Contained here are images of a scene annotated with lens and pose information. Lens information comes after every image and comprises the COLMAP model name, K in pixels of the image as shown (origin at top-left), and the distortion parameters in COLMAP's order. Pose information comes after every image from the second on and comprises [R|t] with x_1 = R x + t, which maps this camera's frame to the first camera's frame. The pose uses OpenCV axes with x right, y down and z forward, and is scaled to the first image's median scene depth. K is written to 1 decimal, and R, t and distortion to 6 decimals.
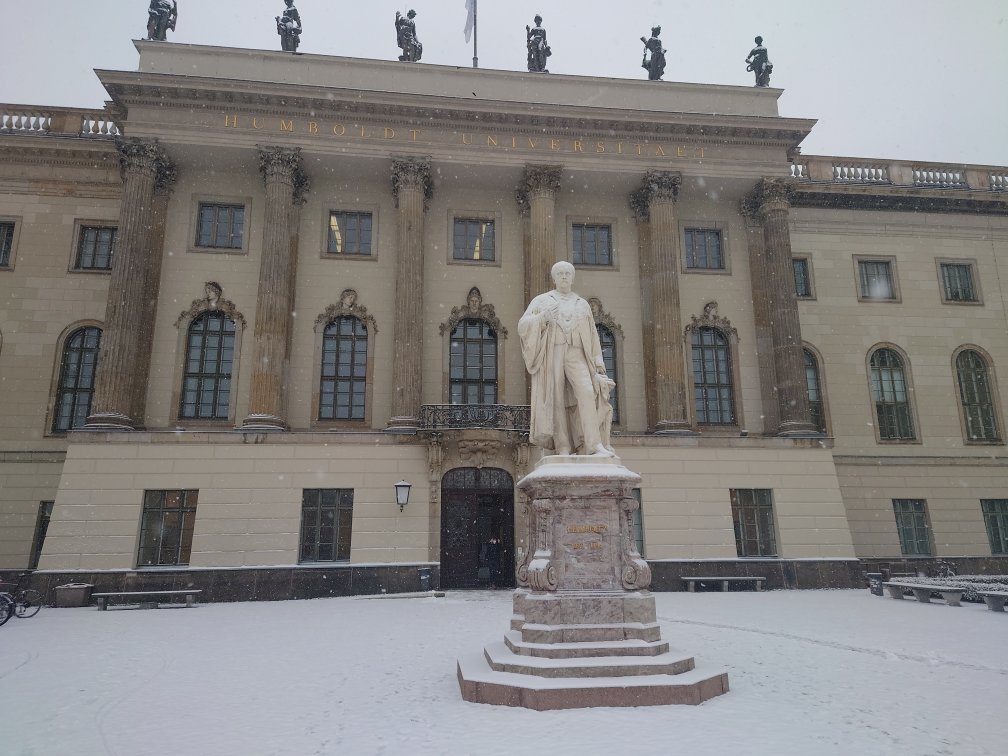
lens RADIAL K [[696.8, 0, 531.8], [0, 696.8, 374.2], [0, 0, 1]] dist [0.085678, -0.078691]
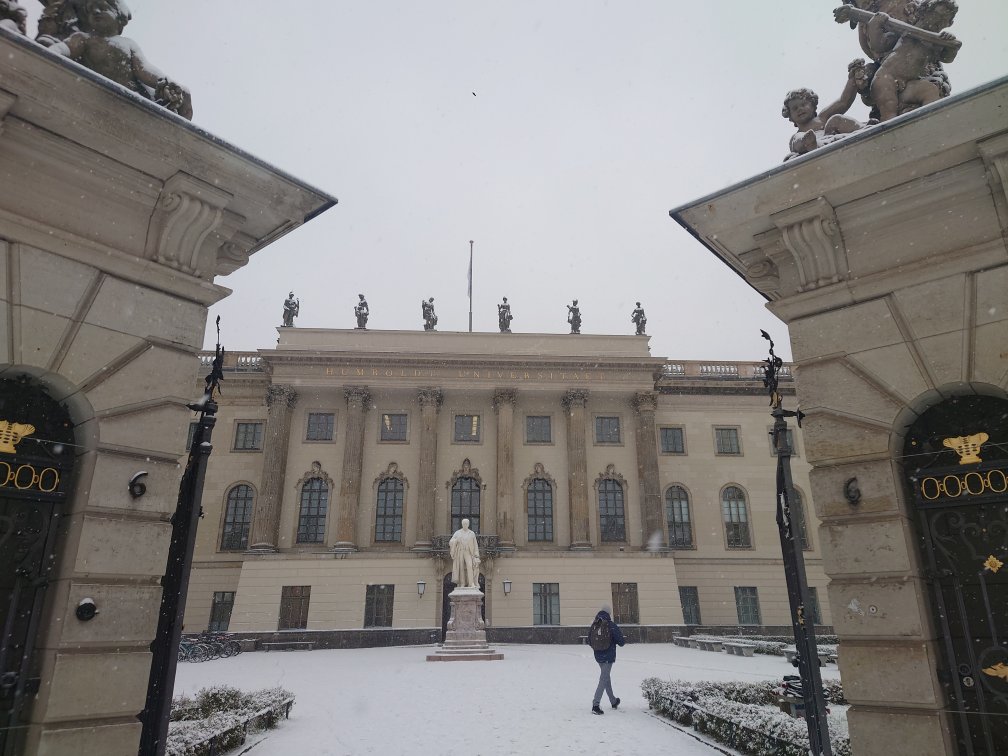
lens RADIAL K [[689.8, 0, 535.6], [0, 689.8, 377.3], [0, 0, 1]] dist [0.069091, -0.000290]
pose [[0.998868, -0.015195, -0.045068, 0.166712], [0.010842, 0.995389, -0.095310, -0.163634], [0.046308, 0.094713, 0.994427, -0.687056]]
